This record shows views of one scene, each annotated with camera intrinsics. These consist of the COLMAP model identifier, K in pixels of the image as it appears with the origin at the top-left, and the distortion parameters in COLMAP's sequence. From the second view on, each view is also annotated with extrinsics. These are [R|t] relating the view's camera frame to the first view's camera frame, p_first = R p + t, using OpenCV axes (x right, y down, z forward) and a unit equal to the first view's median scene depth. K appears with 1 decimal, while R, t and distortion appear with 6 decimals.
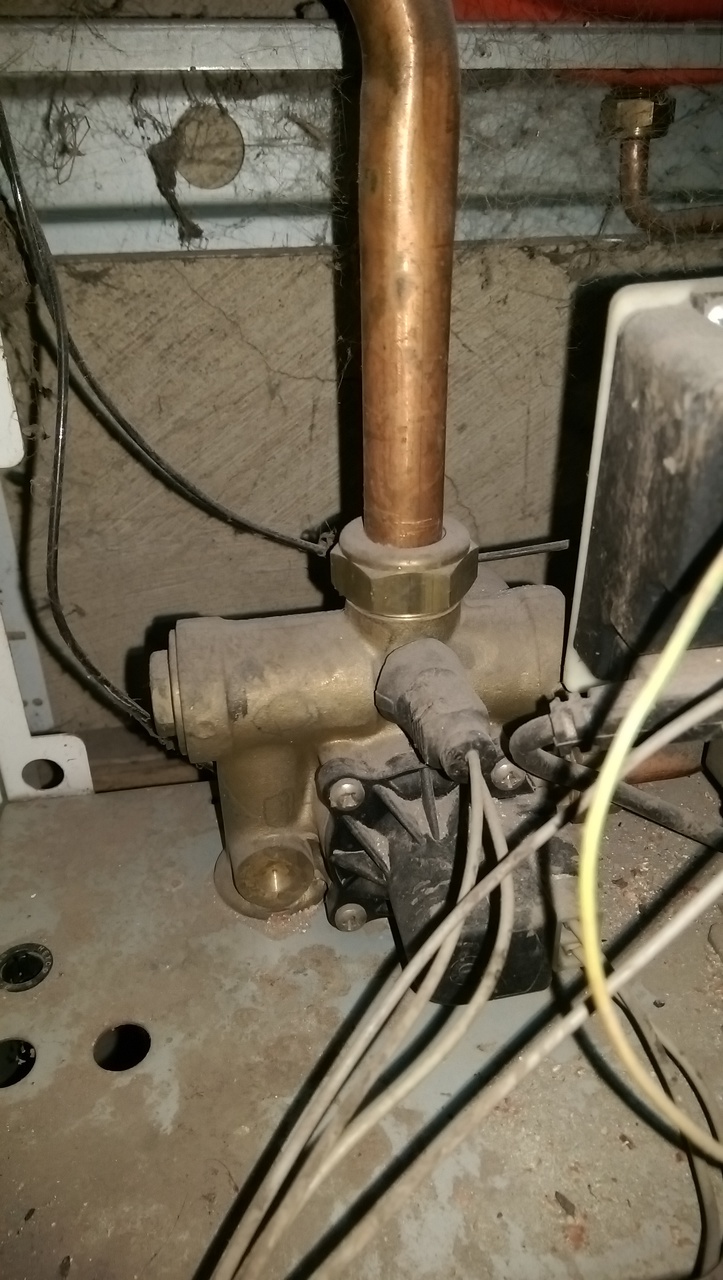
lens RADIAL K [[946.0, 0, 354.4], [0, 946.0, 633.6], [0, 0, 1]] dist [0.065661, -0.071054]
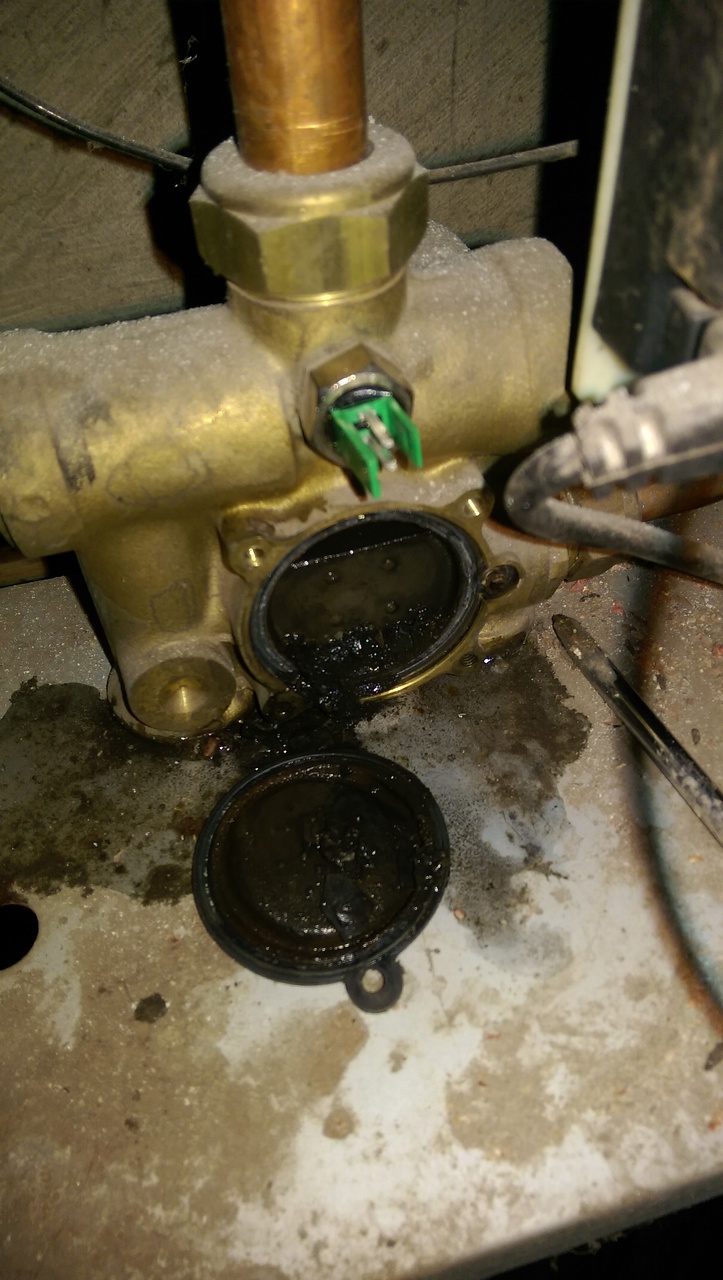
lens RADIAL K [[946.0, 0, 372.2], [0, 946.0, 643.6], [0, 0, 1]] dist [0.065661, -0.071054]
pose [[0.992755, -0.102436, 0.062811, 0.023842], [0.081737, 0.958857, 0.271869, 0.031121], [-0.088075, -0.264765, 0.960282, 0.322392]]
